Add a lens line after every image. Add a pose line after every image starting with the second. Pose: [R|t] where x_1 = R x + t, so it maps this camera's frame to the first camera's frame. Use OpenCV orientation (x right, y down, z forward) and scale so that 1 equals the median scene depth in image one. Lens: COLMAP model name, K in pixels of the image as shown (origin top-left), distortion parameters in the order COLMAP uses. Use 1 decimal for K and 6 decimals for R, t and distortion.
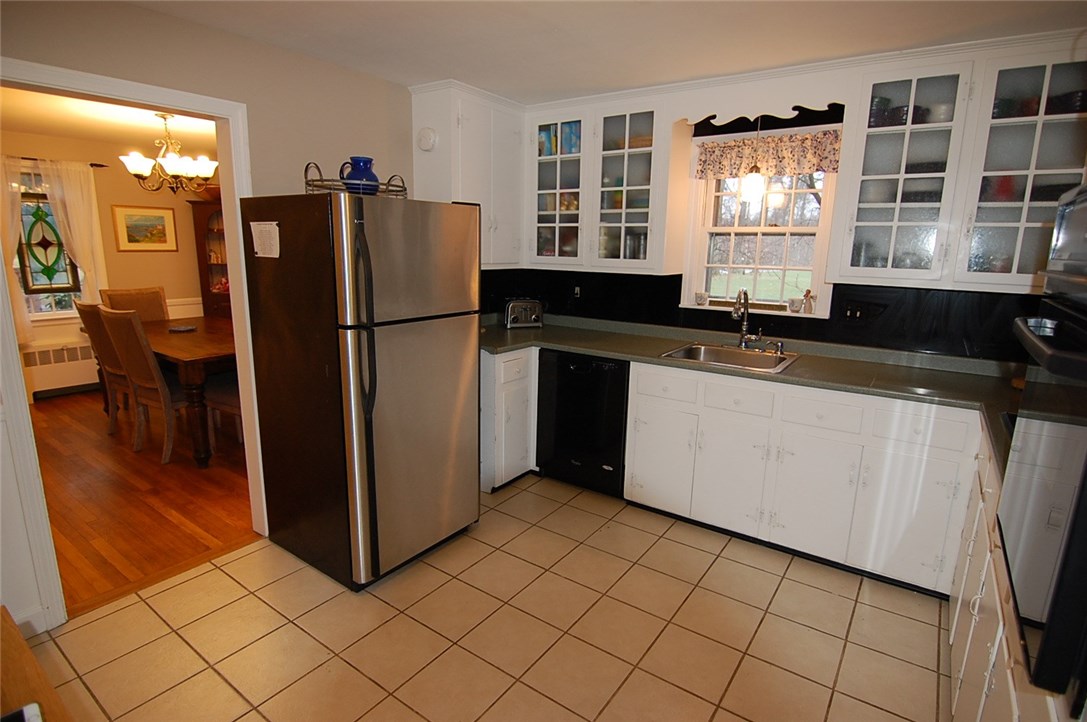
lens RADIAL K [[572.3, 0, 538.2], [0, 572.3, 362.2], [0, 0, 1]] dist [0.012165, -0.000729]
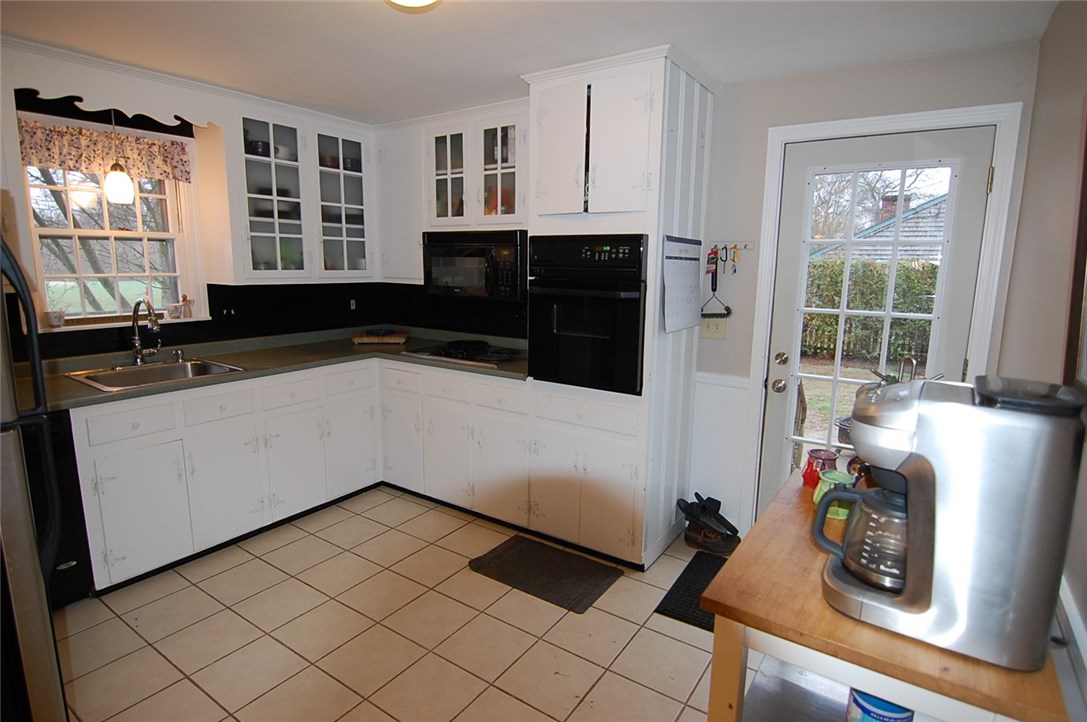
lens RADIAL K [[580.1, 0, 539.4], [0, 580.1, 362.3], [0, 0, 1]] dist [-0.021356, 0.000622]
pose [[-0.013760, -0.195493, 0.980609, -0.592957], [0.185890, 0.963105, 0.194612, -0.096858], [-0.982474, 0.184963, 0.023087, 0.400487]]
